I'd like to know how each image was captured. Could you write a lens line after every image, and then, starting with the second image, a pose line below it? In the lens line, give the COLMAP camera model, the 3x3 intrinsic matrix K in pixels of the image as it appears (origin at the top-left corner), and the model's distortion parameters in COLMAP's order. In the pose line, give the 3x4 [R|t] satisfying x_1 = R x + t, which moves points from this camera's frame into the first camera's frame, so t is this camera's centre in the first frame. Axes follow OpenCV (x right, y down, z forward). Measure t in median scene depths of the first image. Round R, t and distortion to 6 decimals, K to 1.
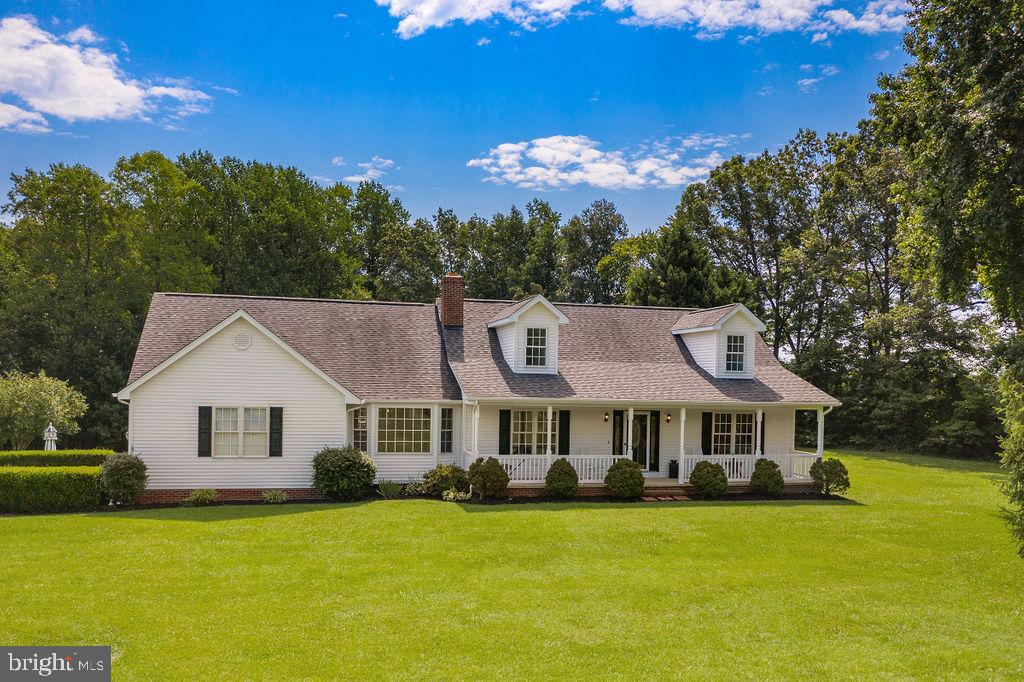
lens RADIAL K [[846.6, 0, 510.6], [0, 846.6, 388.0], [0, 0, 1]] dist [-0.010253, -0.001758]
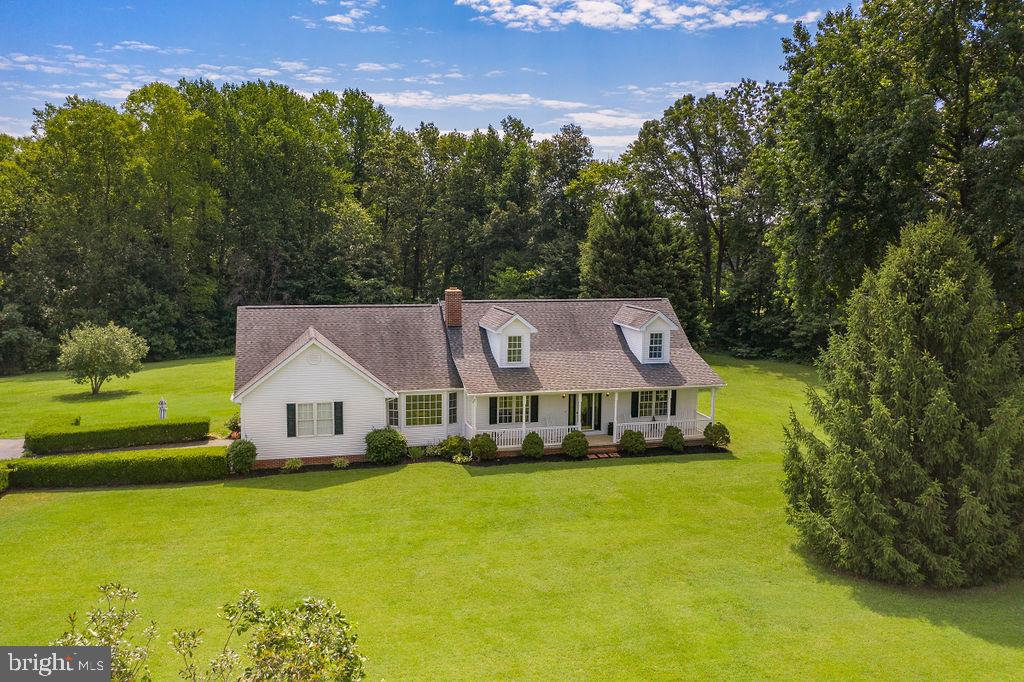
lens RADIAL K [[846.4, 0, 508.0], [0, 846.4, 341.5], [0, 0, 1]] dist [-0.008056, -0.000402]
pose [[0.999581, -0.011288, 0.026657, -0.018848], [0.007963, 0.992536, 0.121694, -0.234952], [-0.027831, -0.121431, 0.992210, -0.413176]]
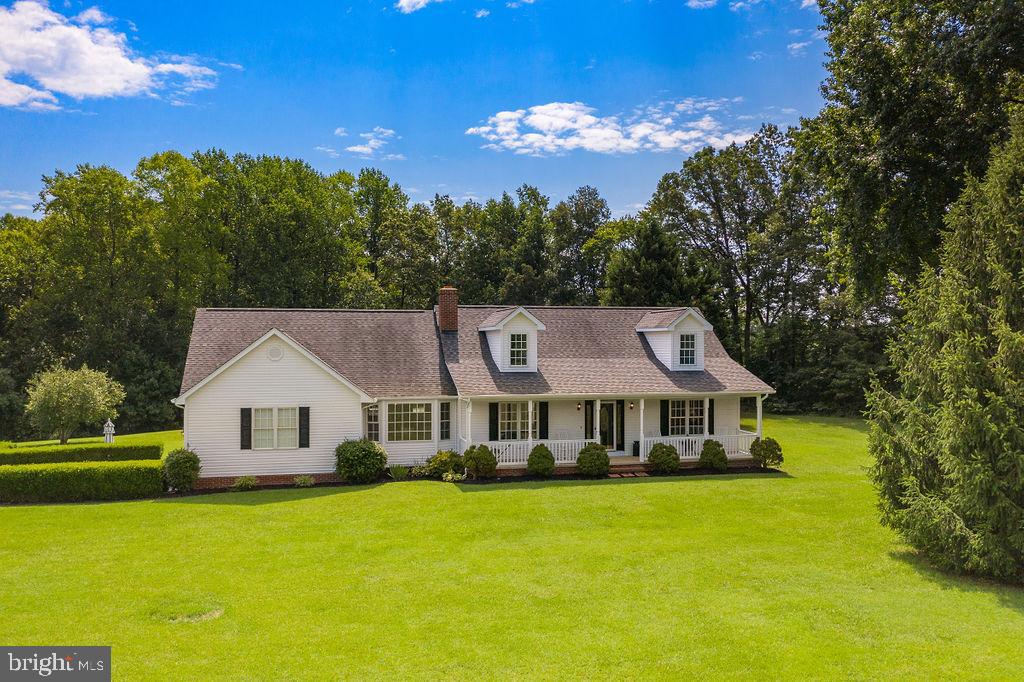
lens RADIAL K [[824.4, 0, 507.8], [0, 824.4, 342.4], [0, 0, 1]] dist [-0.008833, -0.002627]
pose [[0.999788, -0.020536, -0.001448, 0.016805], [0.020523, 0.999754, -0.008438, -0.048969], [0.001621, 0.008407, 0.999963, -0.164798]]
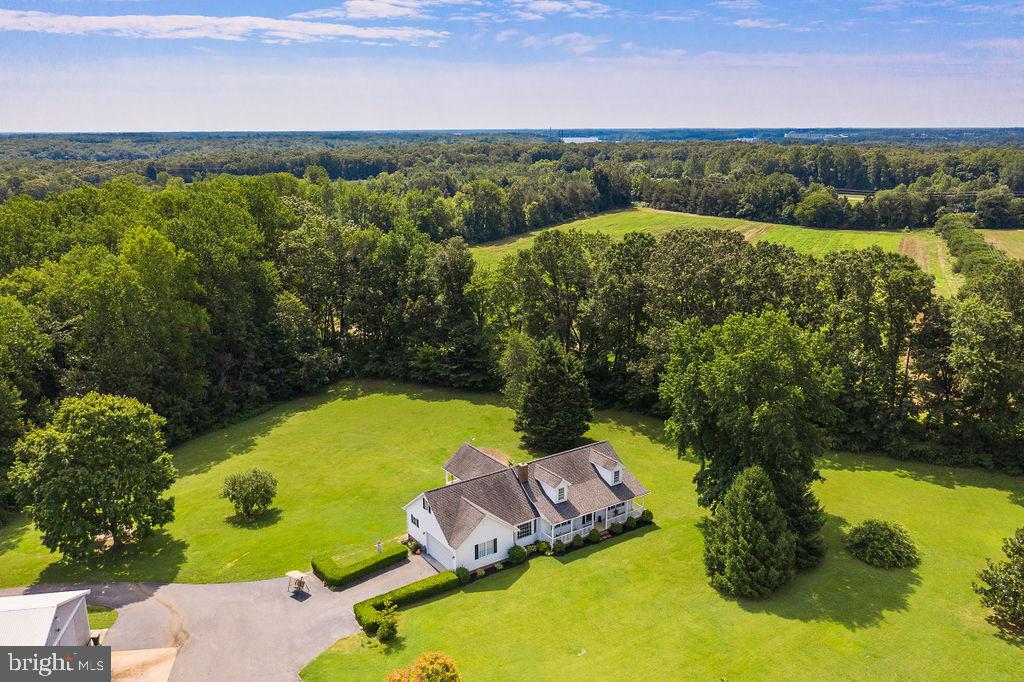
lens RADIAL K [[818.8, 0, 507.2], [0, 818.8, 339.7], [0, 0, 1]] dist [-0.015074, 0.008184]
pose [[0.933645, -0.113696, 0.339678, -1.066004], [0.025737, 0.967131, 0.252974, -1.308821], [-0.357275, -0.227446, 0.905882, -1.419937]]
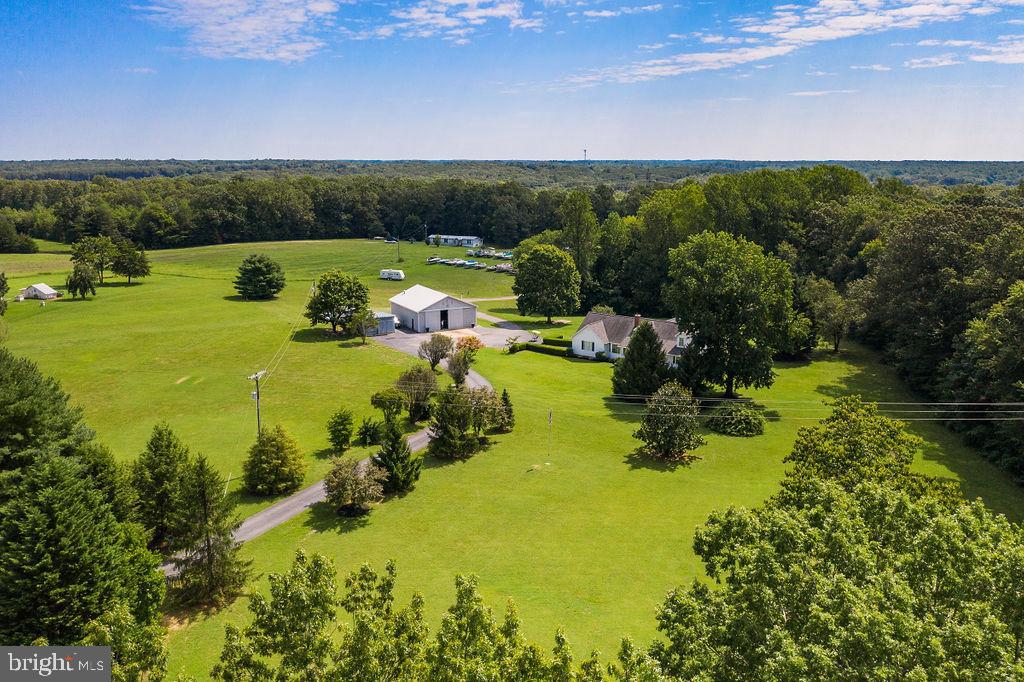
lens RADIAL K [[837.0, 0, 506.8], [0, 837.0, 338.5], [0, 0, 1]] dist [-0.010716, -0.006461]
pose [[0.621474, 0.145353, -0.769833, 3.207421], [0.008466, 0.981335, 0.192121, -0.949244], [0.783389, -0.125915, 0.608644, -2.466921]]
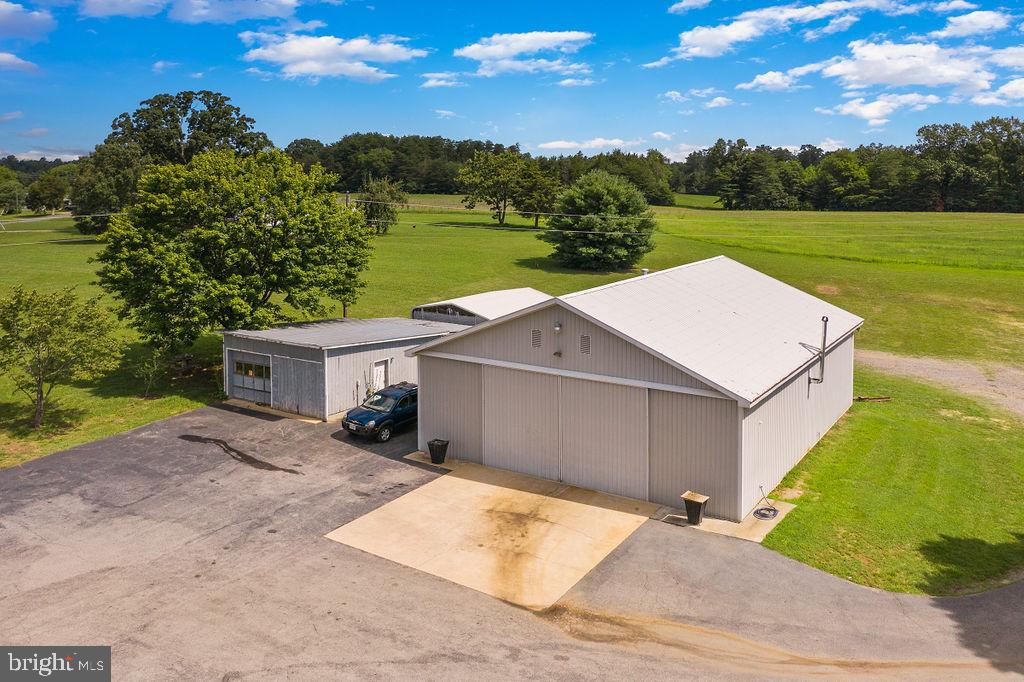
lens RADIAL K [[804.9, 0, 543.2], [0, 804.9, 204.8], [0, 0, 1]] dist [-0.005041, -0.004455]
pose [[-0.380138, 0.022391, -0.924659, -0.589799], [-0.006866, 0.999611, 0.027028, -0.279685], [0.924904, 0.016623, -0.379836, 1.157513]]
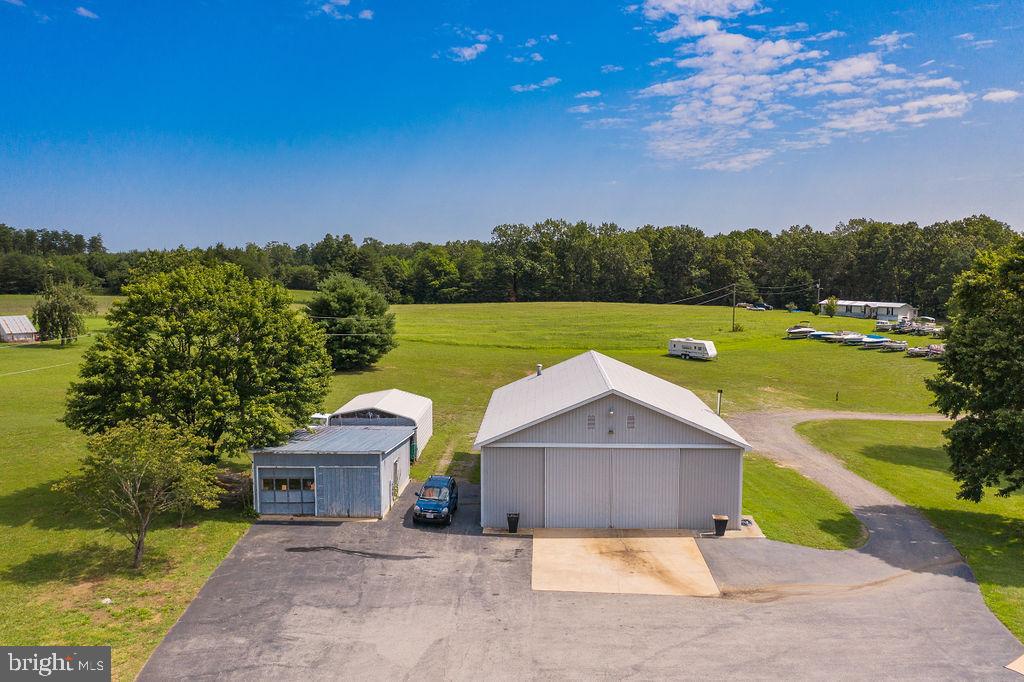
lens RADIAL K [[824.4, 0, 507.8], [0, 824.4, 342.4], [0, 0, 1]] dist [-0.008833, -0.002627]
pose [[0.145478, 0.081899, -0.985966, -0.198607], [-0.001007, 0.996580, 0.082632, -0.328337], [0.989361, -0.011028, 0.145062, 0.385513]]
